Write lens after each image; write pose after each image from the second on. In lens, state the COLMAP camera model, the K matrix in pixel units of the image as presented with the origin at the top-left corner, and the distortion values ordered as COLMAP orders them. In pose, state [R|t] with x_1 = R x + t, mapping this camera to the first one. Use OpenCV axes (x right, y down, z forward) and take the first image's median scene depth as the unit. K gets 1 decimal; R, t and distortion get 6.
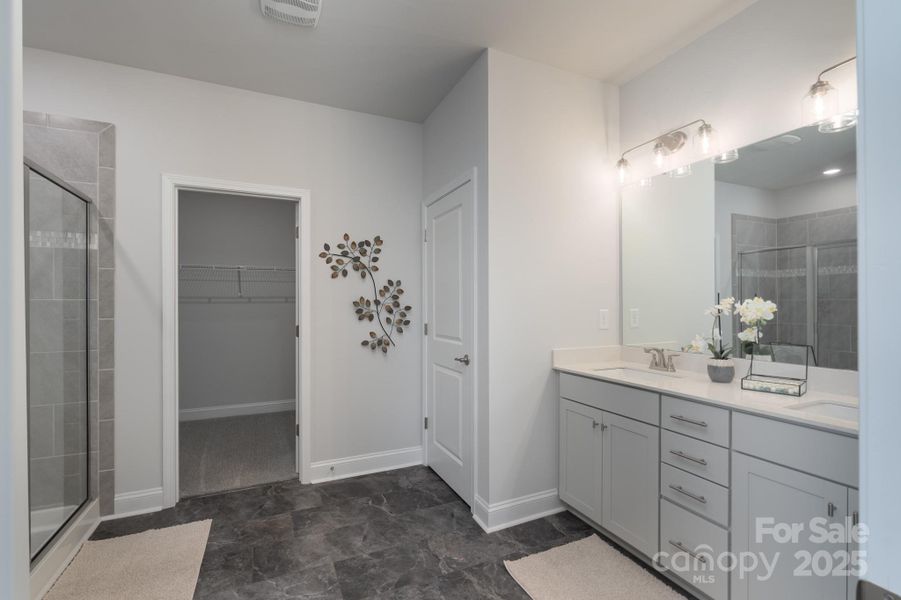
lens RADIAL K [[411.4, 0, 450.3], [0, 411.4, 302.3], [0, 0, 1]] dist [0.000691, -0.000040]
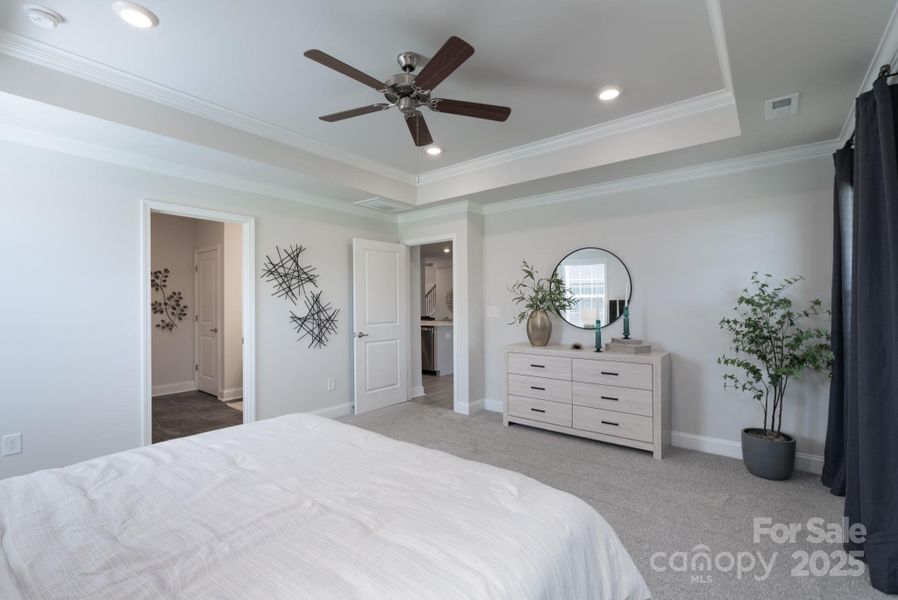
lens RADIAL K [[410.0, 0, 448.2], [0, 410.0, 301.3], [0, 0, 1]] dist [0.000691, -0.000040]
pose [[0.899911, 0.001470, 0.436071, 0.165309], [-0.002484, 0.999995, 0.001755, -0.017635], [-0.436067, -0.002663, 0.899910, -1.243344]]
